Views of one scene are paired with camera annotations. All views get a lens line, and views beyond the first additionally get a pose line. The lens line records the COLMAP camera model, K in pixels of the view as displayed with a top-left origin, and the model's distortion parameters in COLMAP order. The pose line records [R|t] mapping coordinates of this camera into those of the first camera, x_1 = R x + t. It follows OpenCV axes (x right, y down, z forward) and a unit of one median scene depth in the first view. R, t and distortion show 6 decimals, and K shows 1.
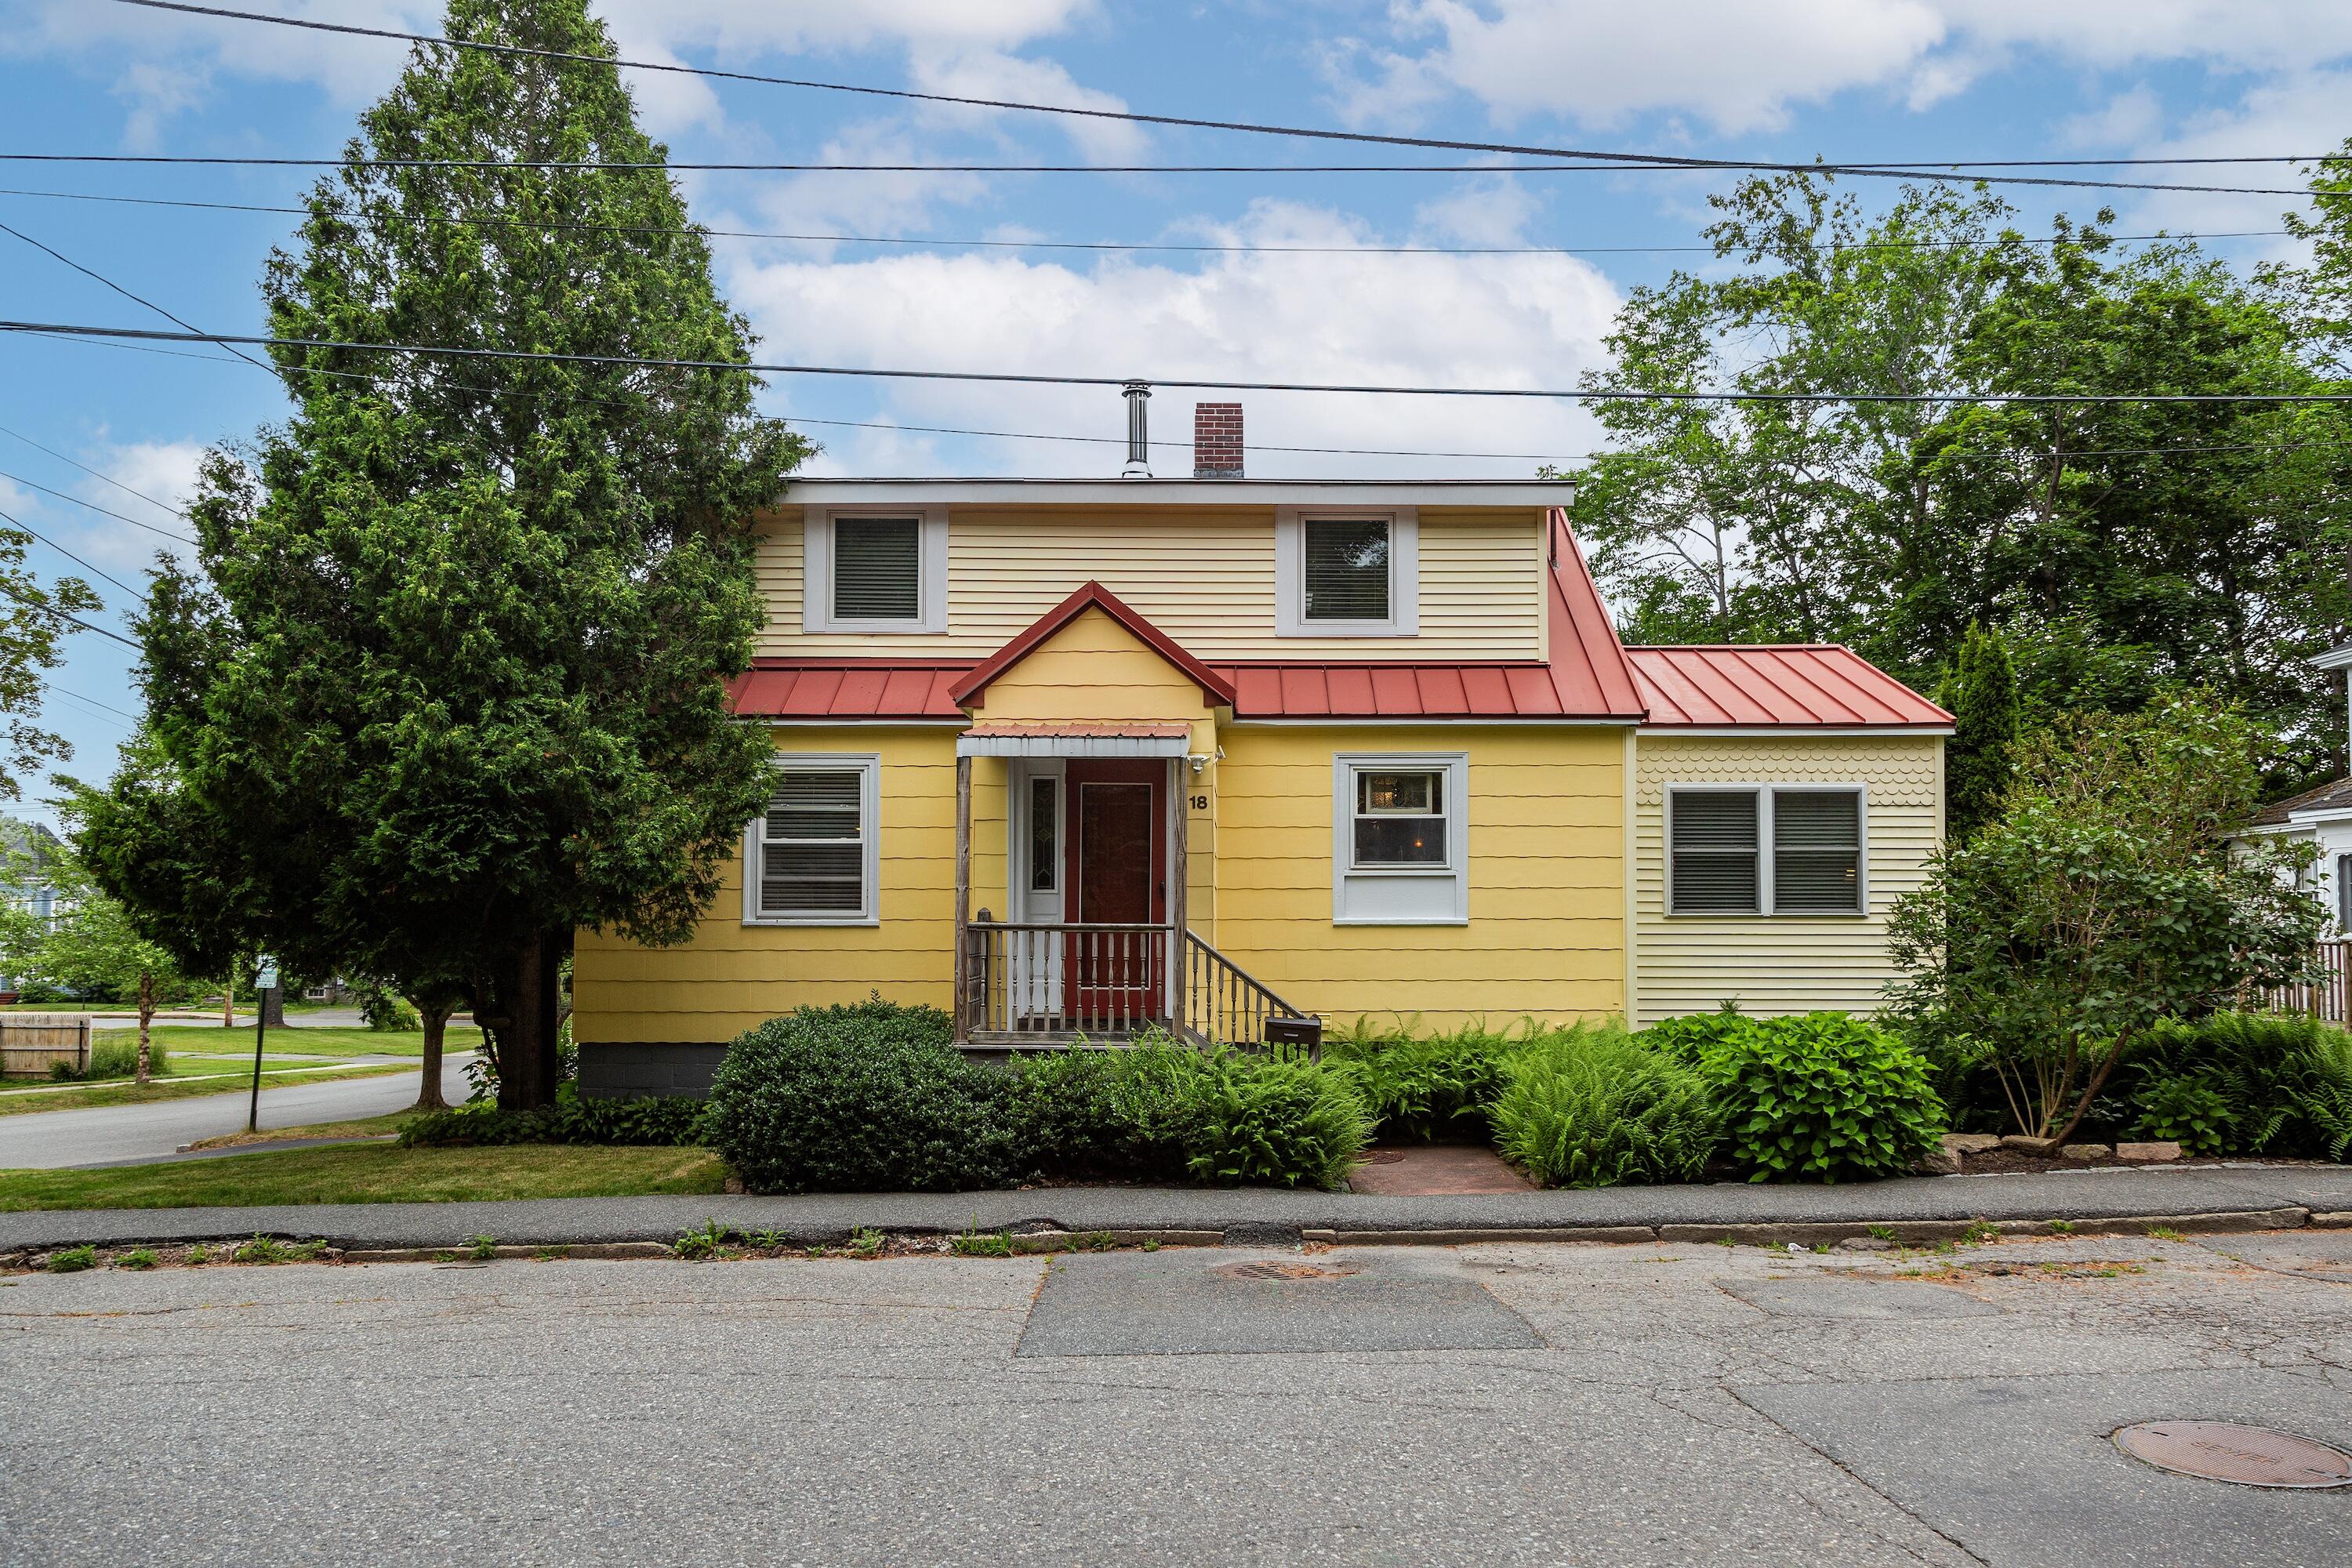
lens RADIAL K [[1544.6, 0, 1175.9], [0, 1544.6, 828.1], [0, 0, 1]] dist [0.001483, 0.002182]
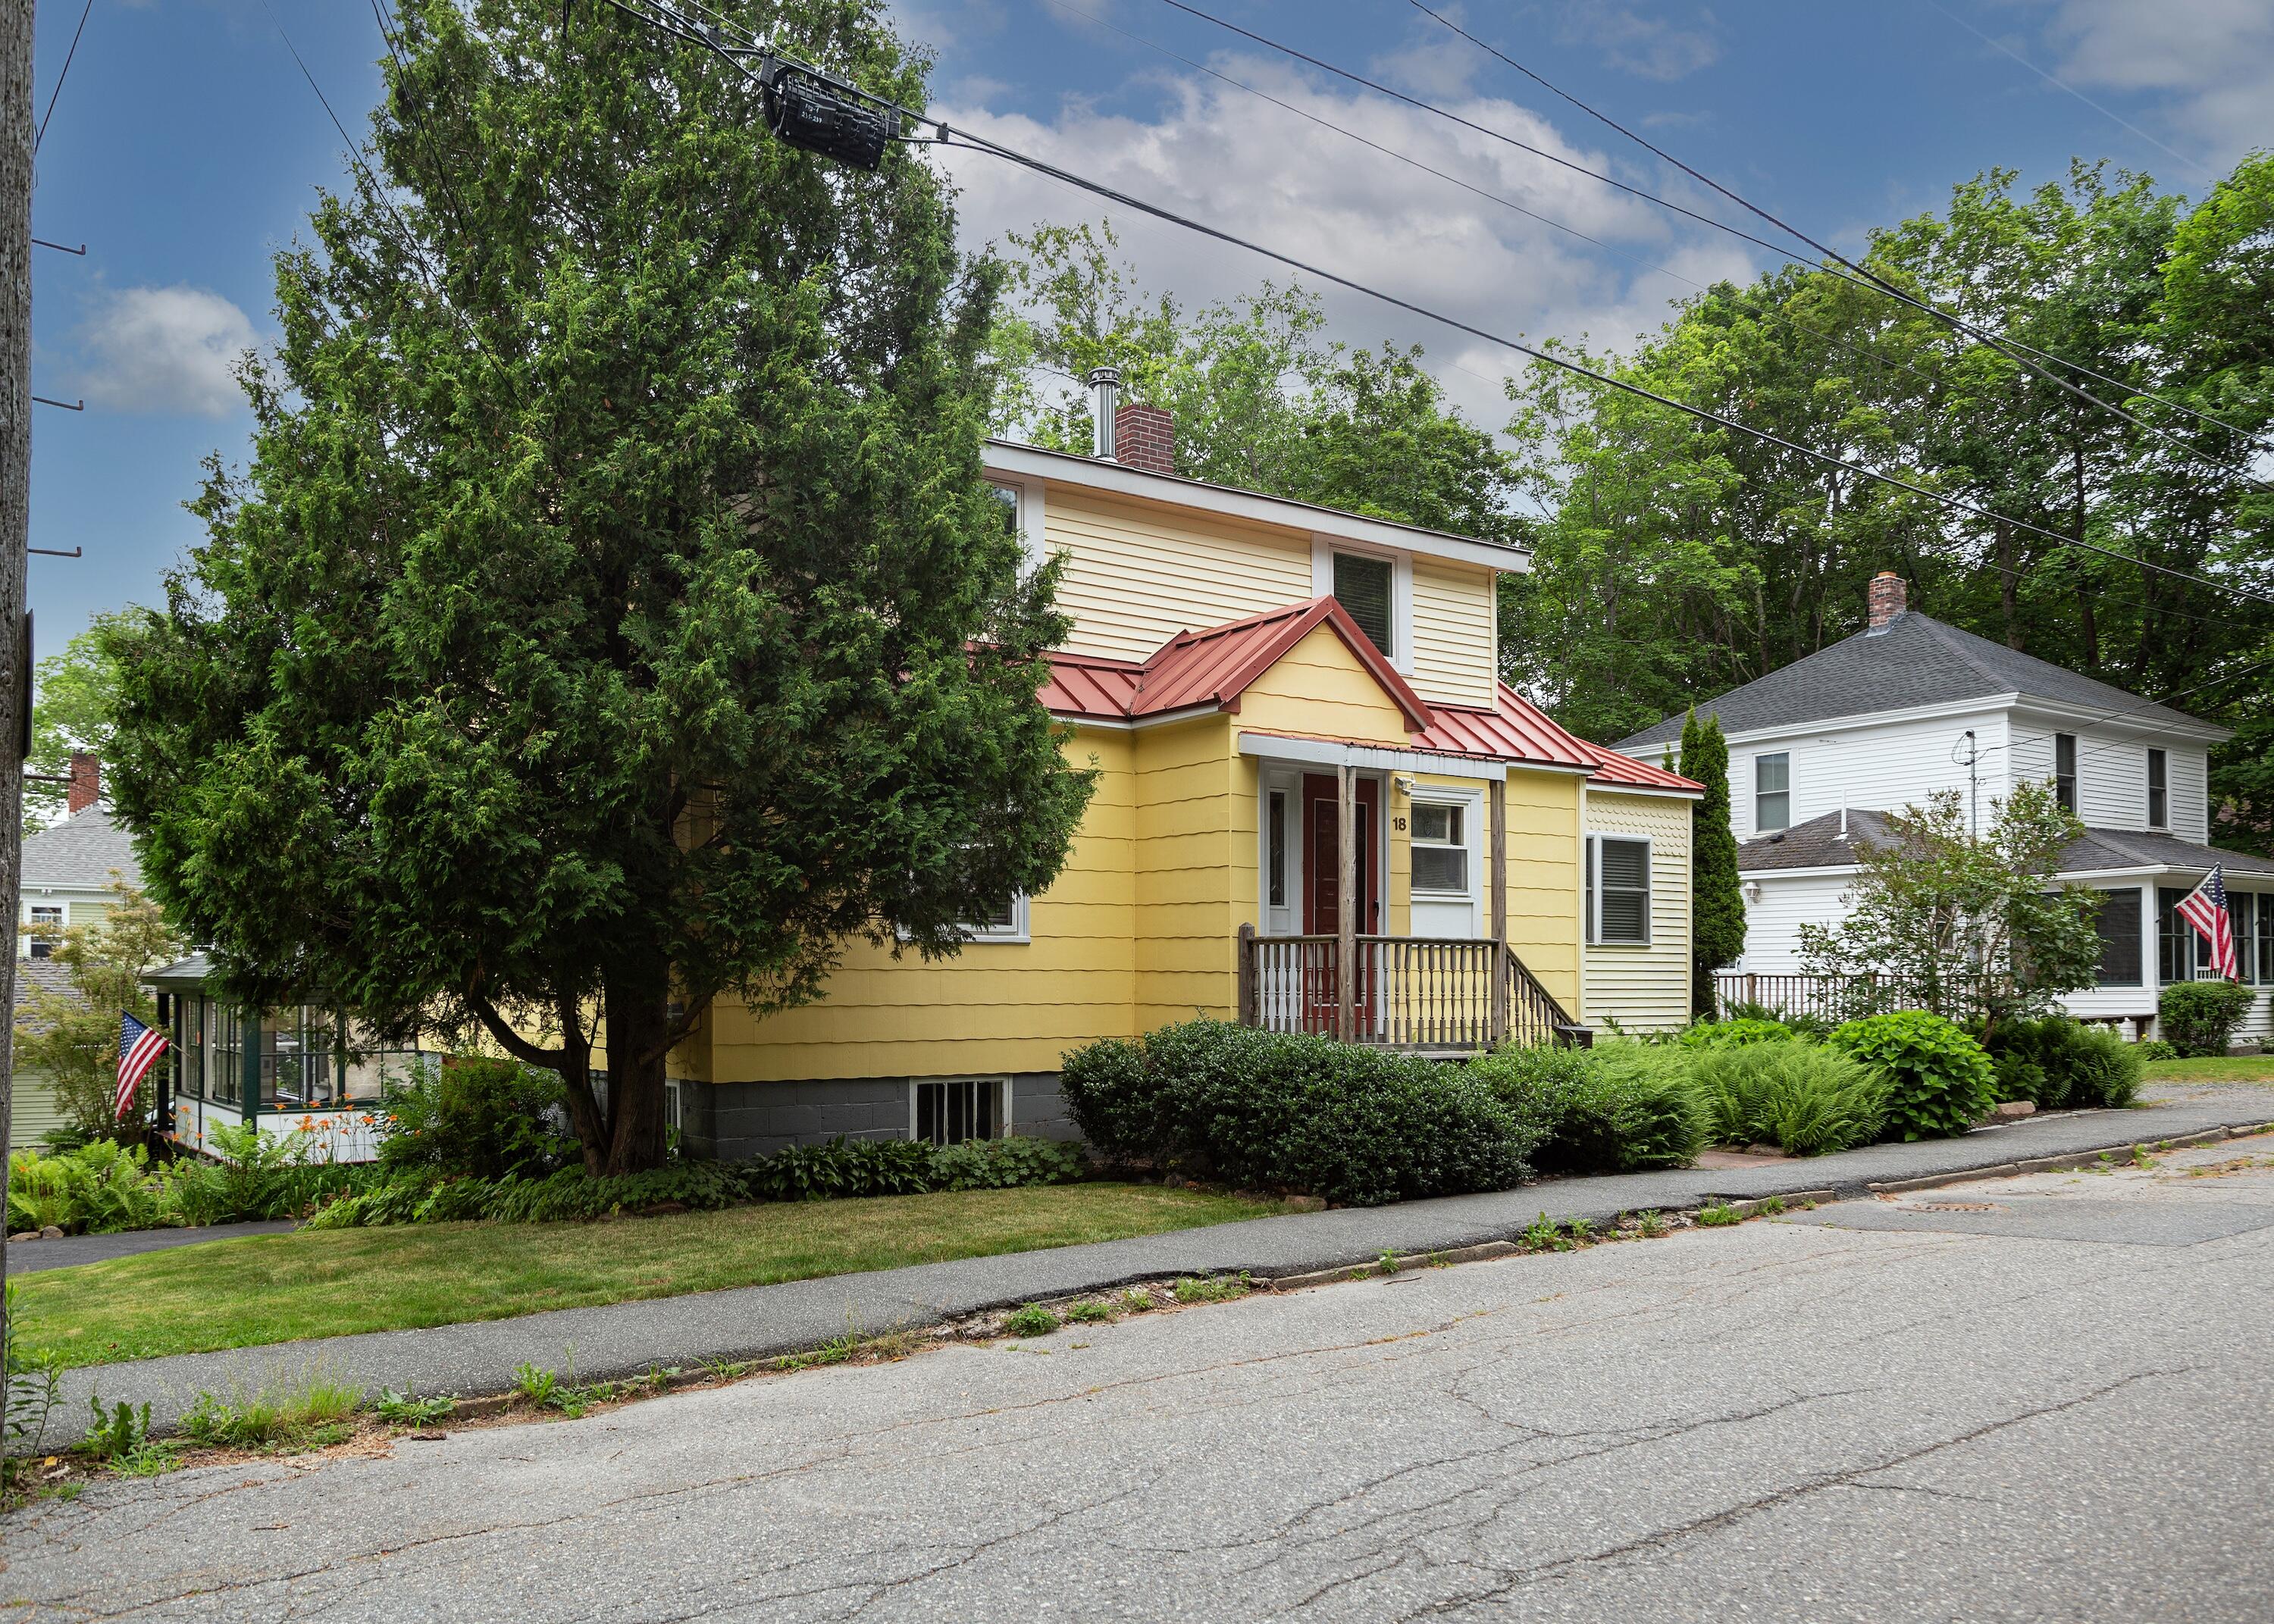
lens RADIAL K [[1828.3, 0, 1083.0], [0, 1828.3, 817.3], [0, 0, 1]] dist [-0.007758, -0.002920]
pose [[0.802397, 0.053283, 0.594407, -0.770215], [-0.034663, 0.998486, -0.042713, 0.033547], [-0.595782, 0.013669, 0.803030, 0.128342]]
